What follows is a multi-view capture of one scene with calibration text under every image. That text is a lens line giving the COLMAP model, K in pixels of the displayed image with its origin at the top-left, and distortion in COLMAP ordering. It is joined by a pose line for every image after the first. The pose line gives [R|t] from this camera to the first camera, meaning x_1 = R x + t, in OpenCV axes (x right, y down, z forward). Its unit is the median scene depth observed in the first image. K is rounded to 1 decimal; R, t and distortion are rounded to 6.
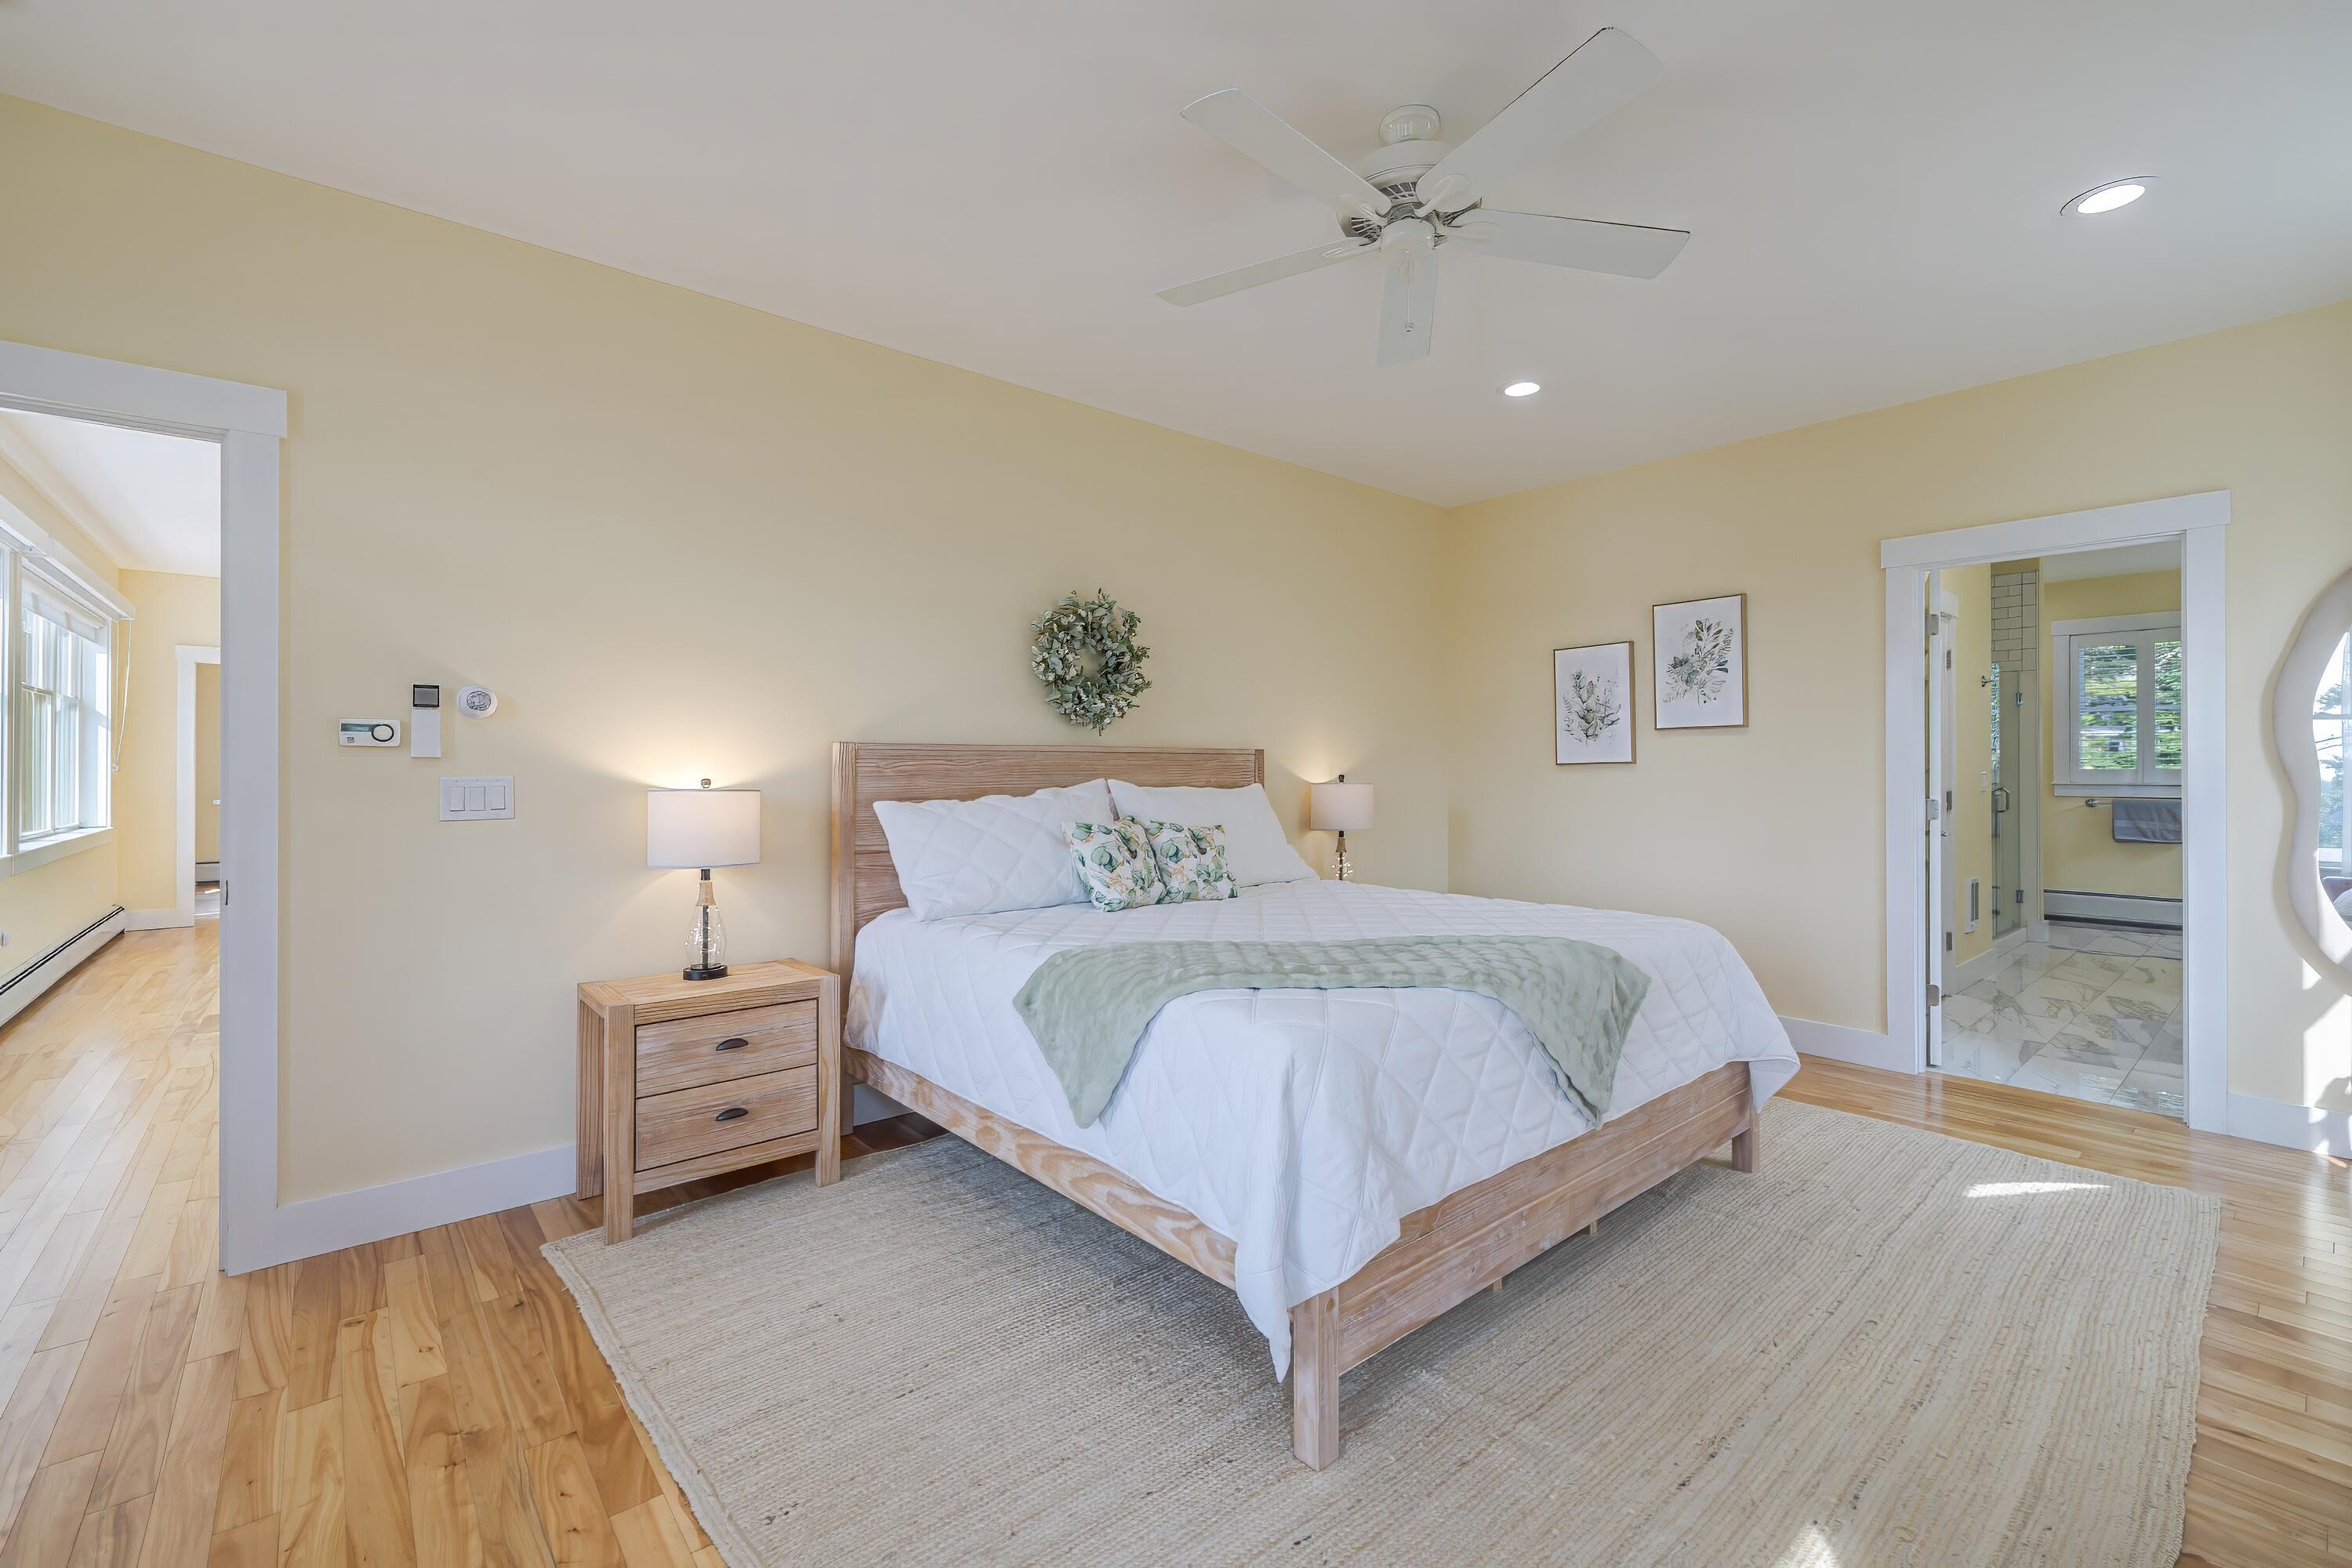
lens RADIAL K [[994.5, 0, 1178.6], [0, 994.5, 761.3], [0, 0, 1]] dist [-0.001032, 0.001180]
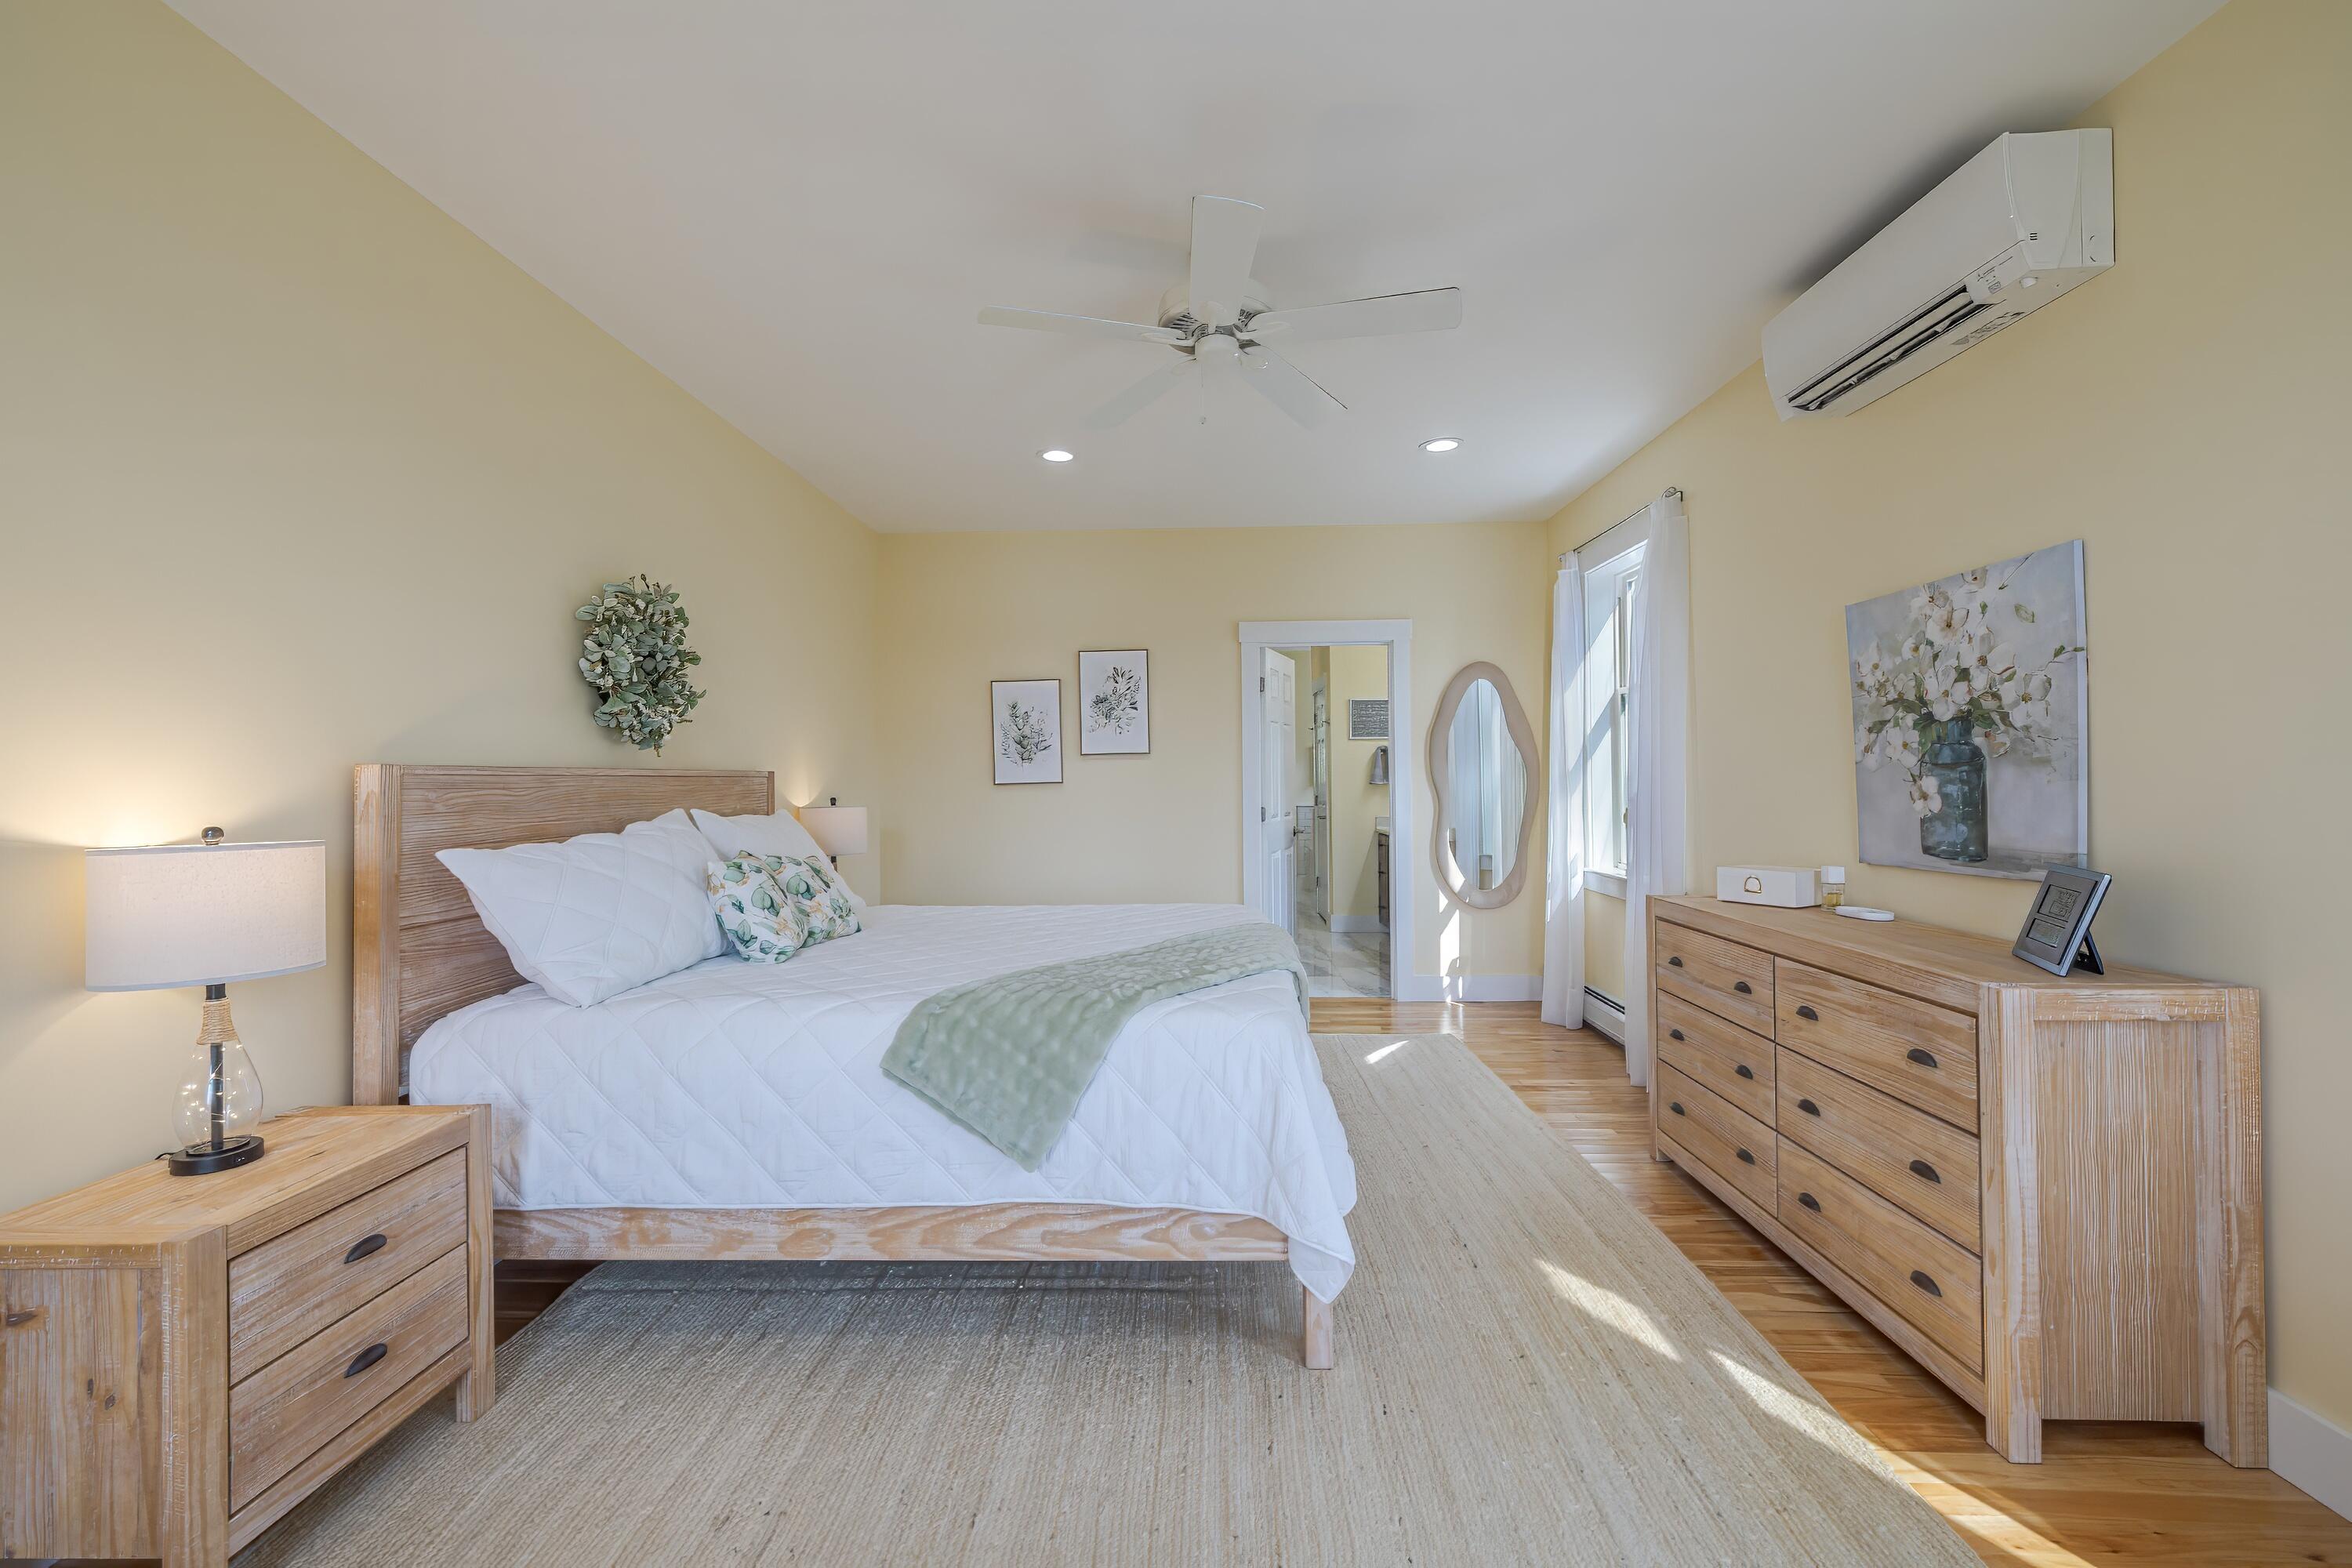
lens RADIAL K [[994.5, 0, 1167.9], [0, 994.5, 769.9], [0, 0, 1]] dist [-0.001032, 0.001180]
pose [[0.675044, 0.002084, 0.737774, -0.470419], [0.002813, 0.999981, -0.005399, -0.010164], [-0.737772, 0.005720, 0.675026, 0.163807]]
